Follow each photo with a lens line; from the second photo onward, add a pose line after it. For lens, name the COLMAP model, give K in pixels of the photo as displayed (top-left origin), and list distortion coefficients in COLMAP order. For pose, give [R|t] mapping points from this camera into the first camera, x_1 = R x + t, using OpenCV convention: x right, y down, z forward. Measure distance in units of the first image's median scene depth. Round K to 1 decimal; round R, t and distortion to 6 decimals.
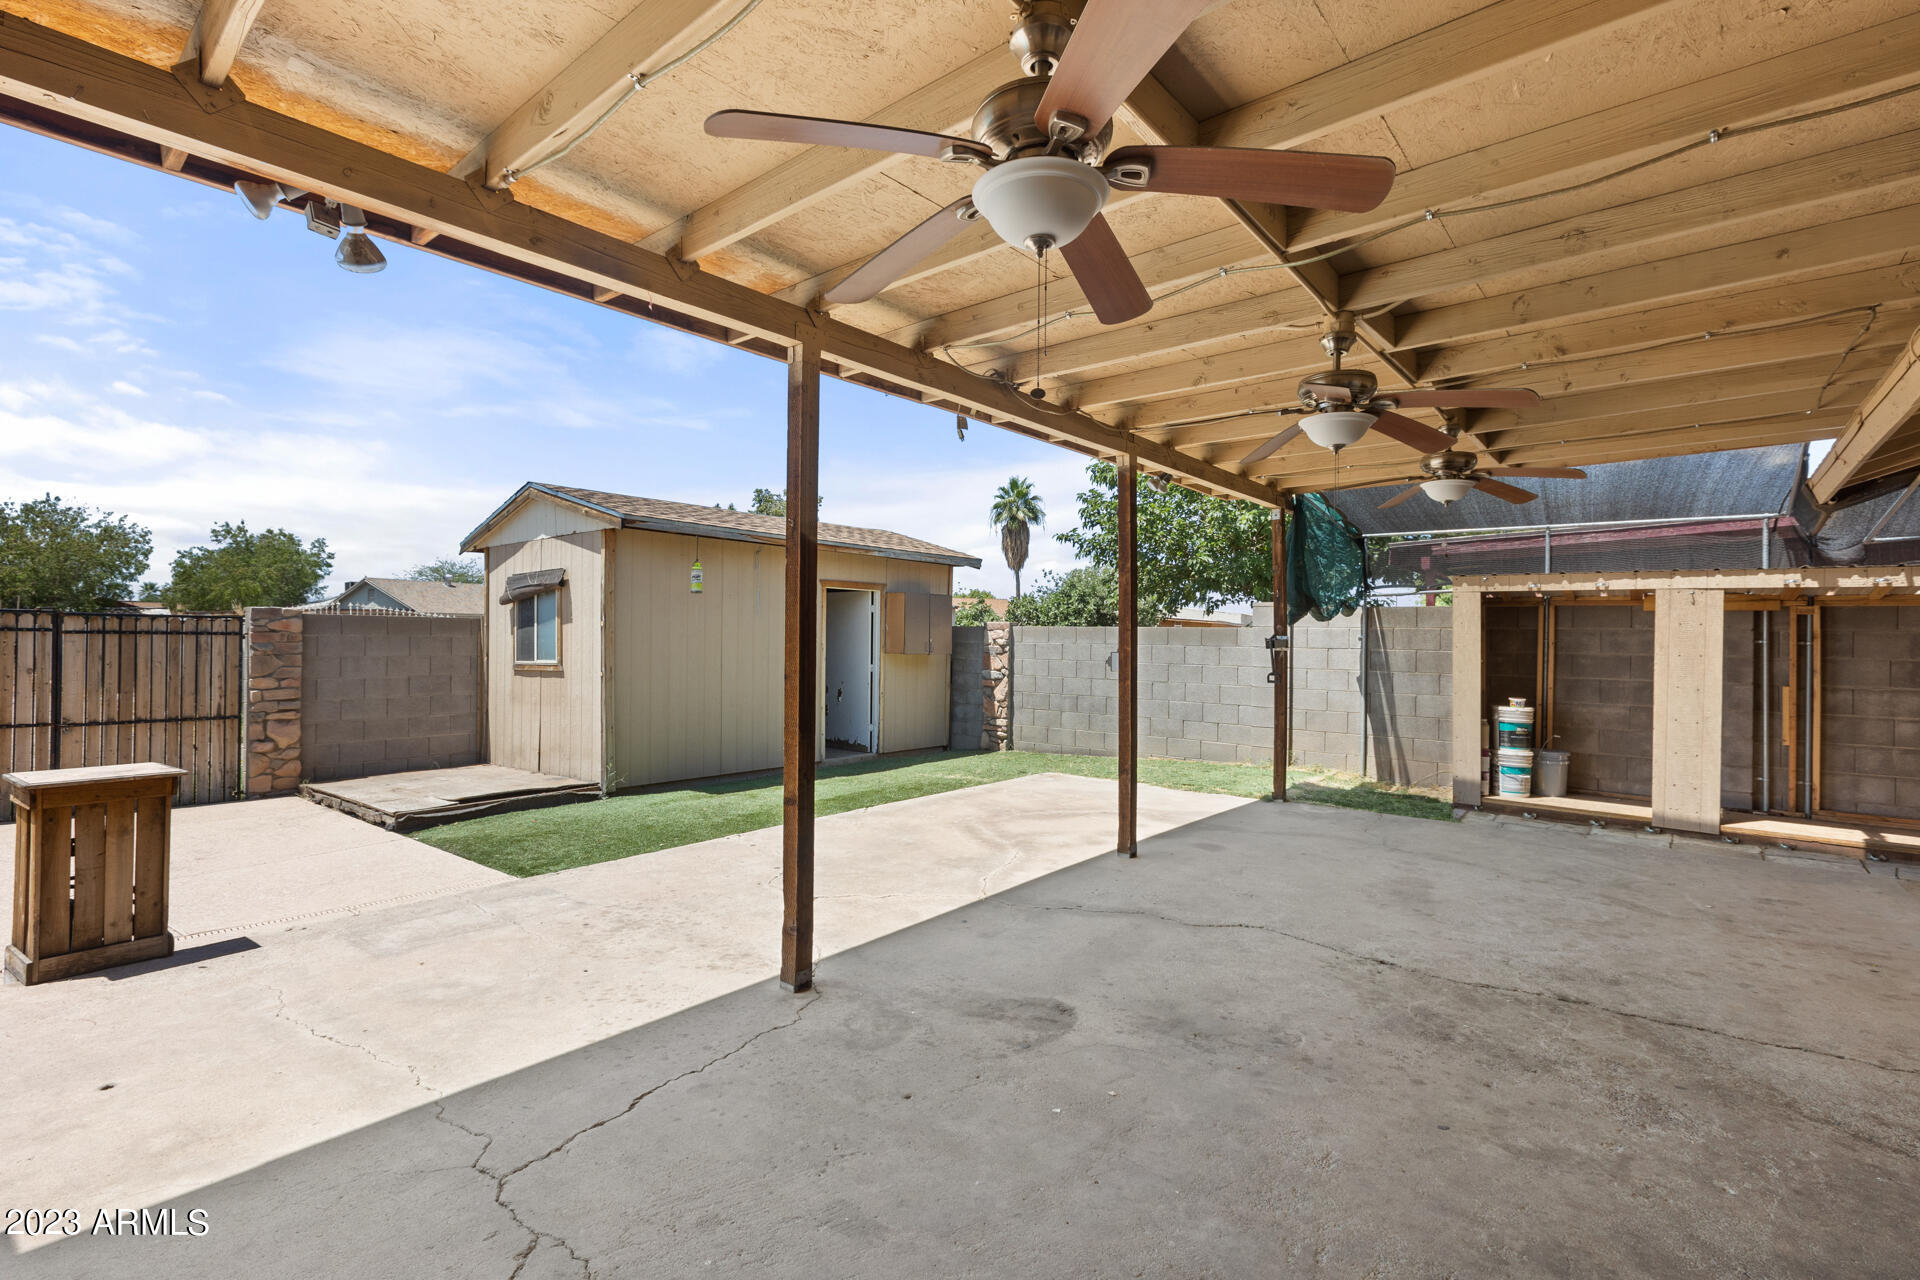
lens RADIAL K [[873.2, 0, 942.3], [0, 873.2, 638.4], [0, 0, 1]] dist [-0.004425, -0.000934]
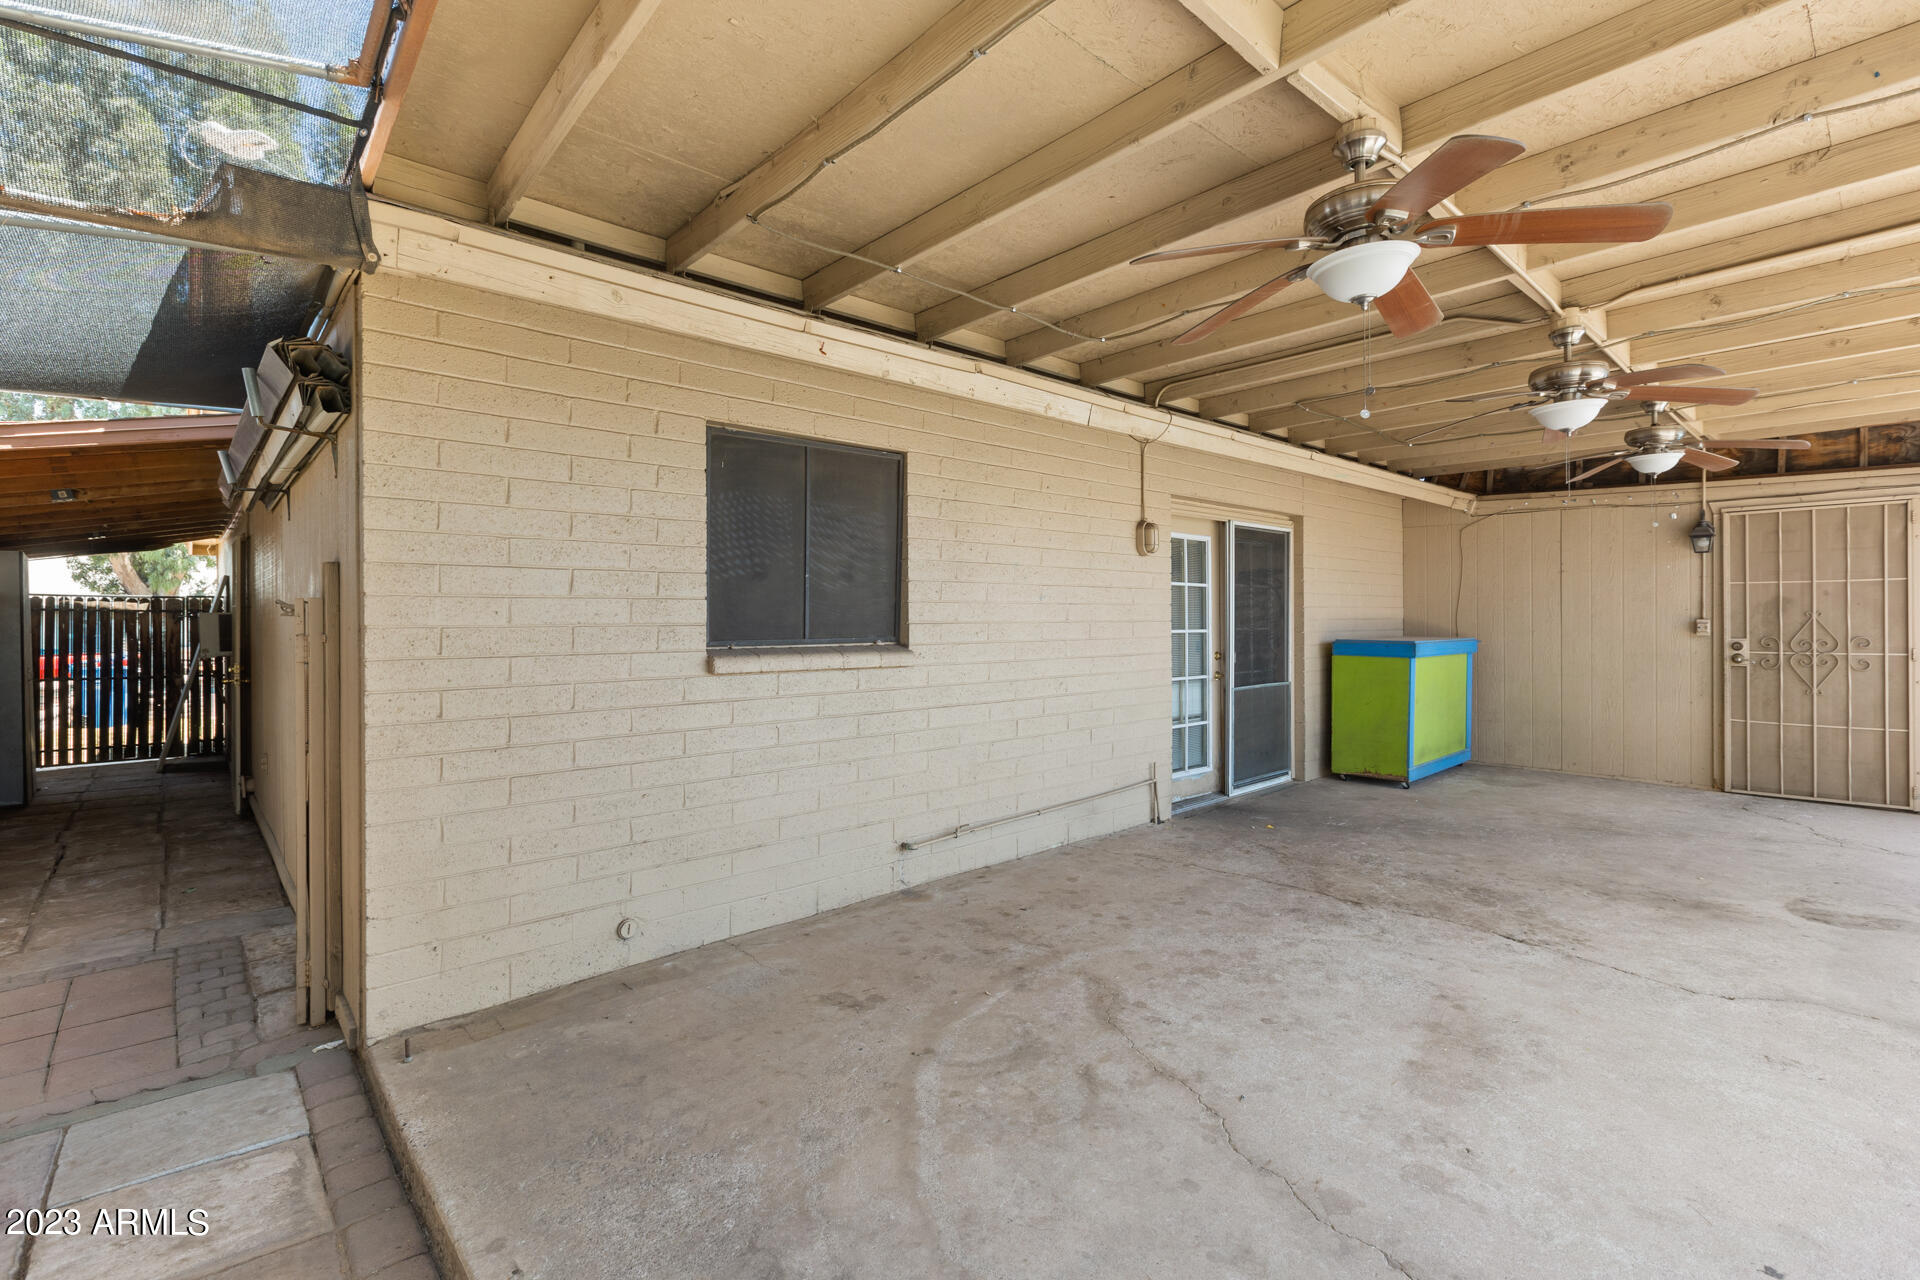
lens RADIAL K [[856.0, 0, 956.9], [0, 856.0, 618.6], [0, 0, 1]] dist [0.000552, -0.000634]
pose [[-0.991310, -0.004275, 0.131479, 0.577450], [-0.004079, 0.999990, 0.001761, 0.013142], [-0.131486, 0.001209, -0.991317, 1.166742]]
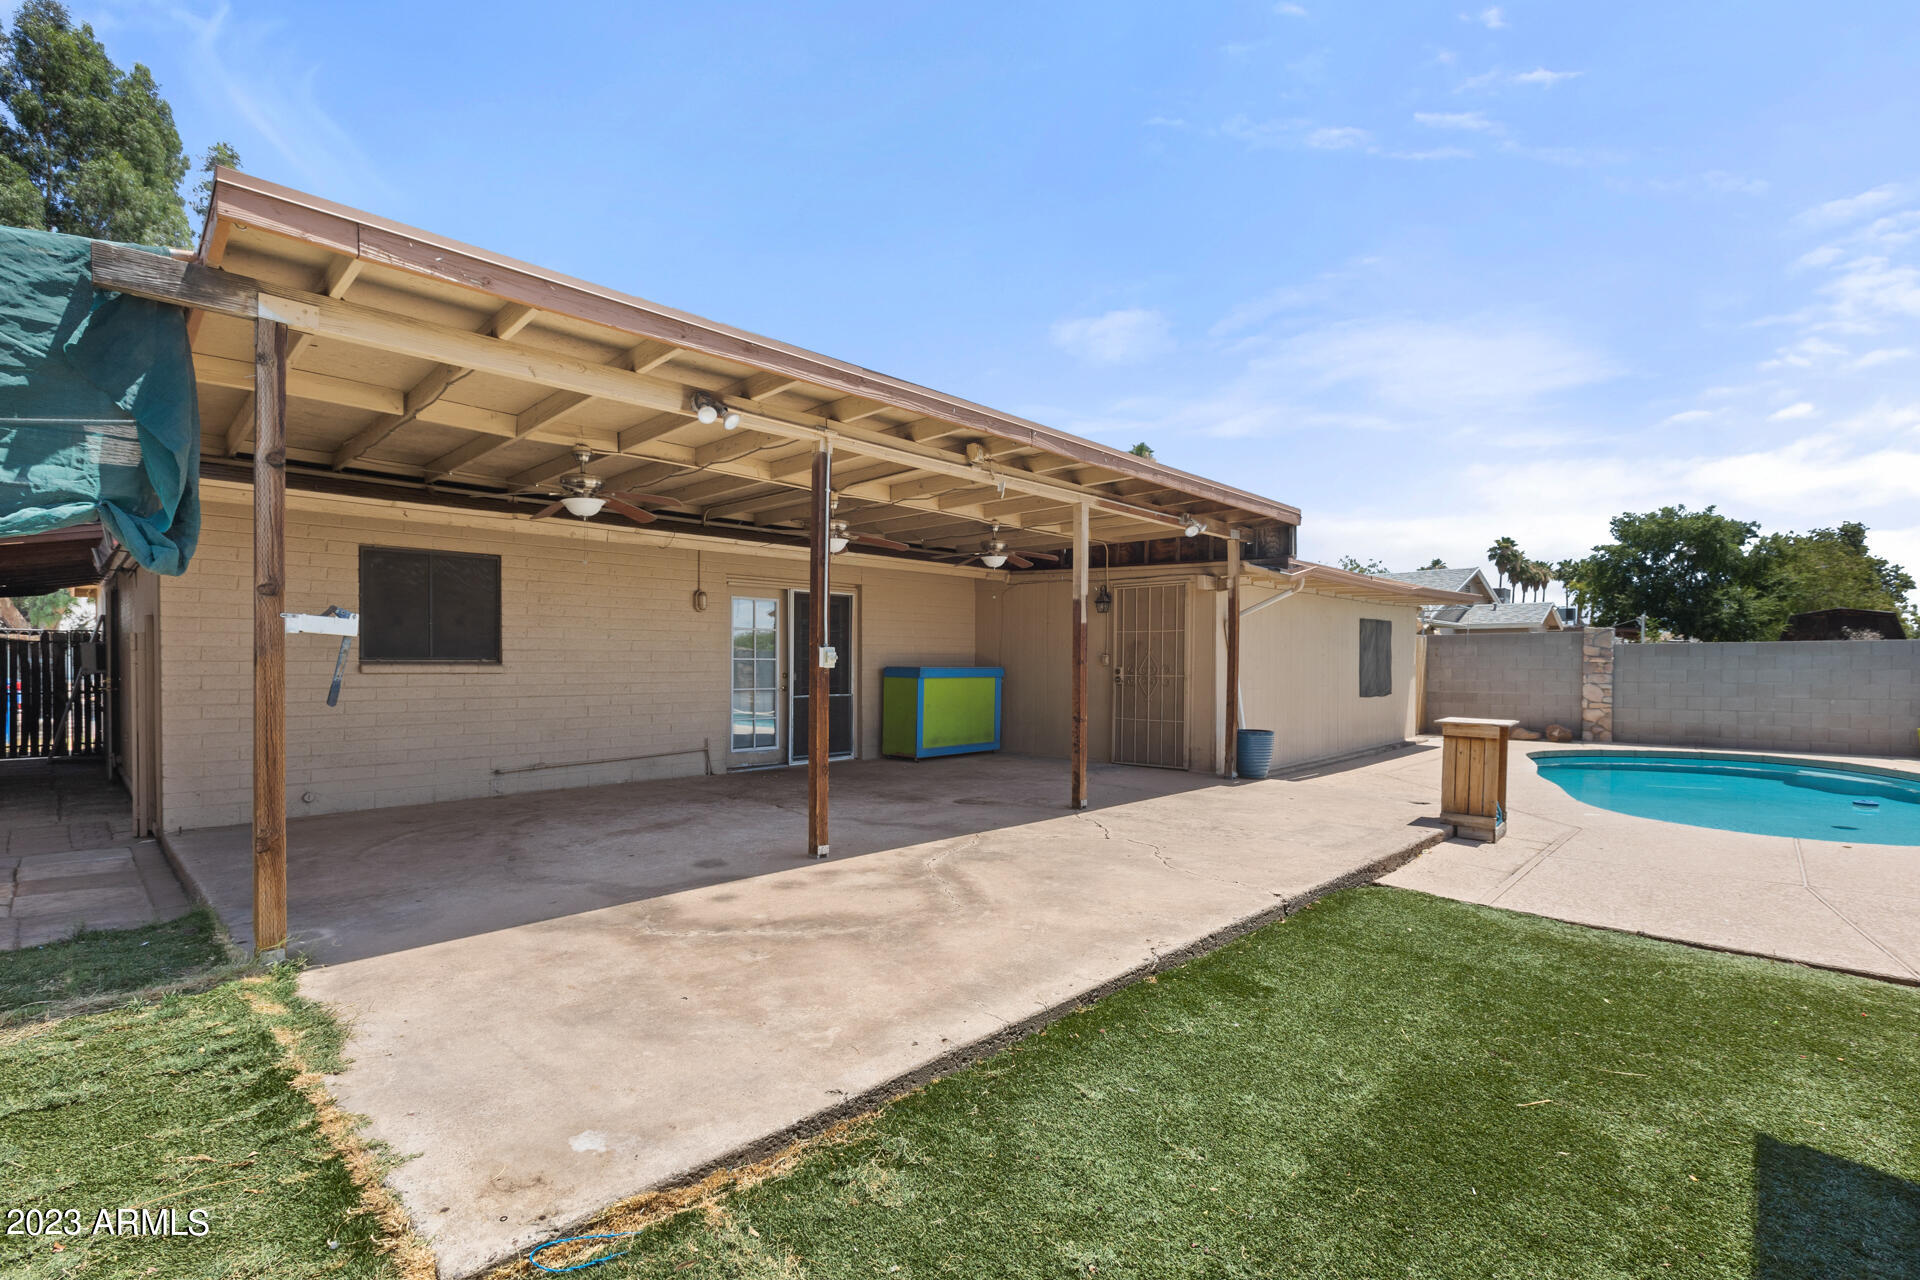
lens RADIAL K [[869.2, 0, 968.3], [0, 869.2, 674.3], [0, 0, 1]] dist [0.002718, -0.000488]
pose [[-0.998033, -0.012940, 0.061348, -0.014501], [-0.011955, 0.999794, 0.016390, 0.024546], [-0.061548, 0.015625, -0.997982, 1.681072]]
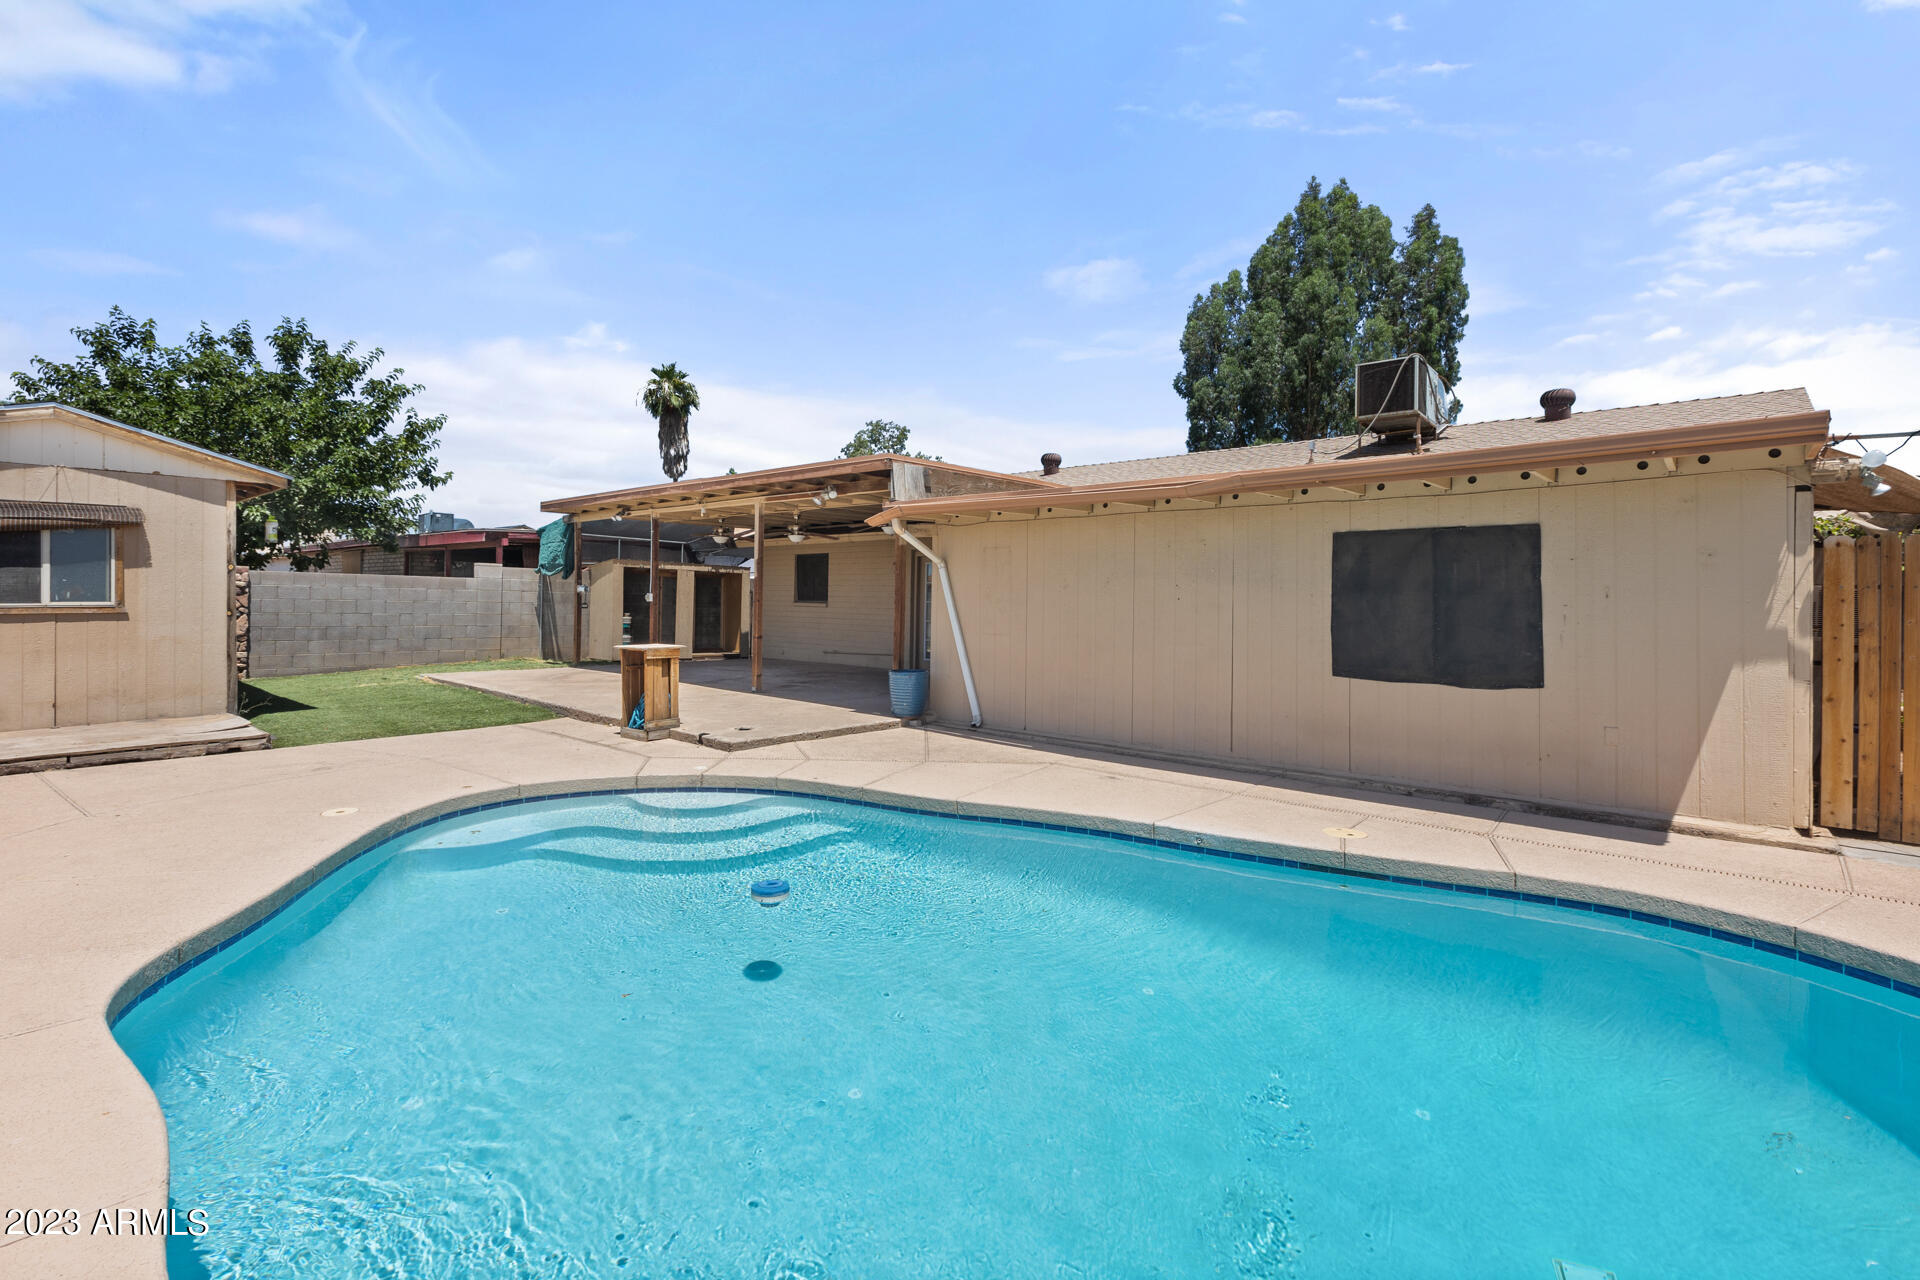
lens RADIAL K [[856.0, 0, 956.9], [0, 856.0, 618.6], [0, 0, 1]] dist [0.000552, -0.000634]
pose [[0.023130, -0.029732, 0.999290, -1.871219], [-0.014999, 0.999435, 0.030083, 0.002639], [-0.999620, -0.015684, 0.022671, 0.080381]]
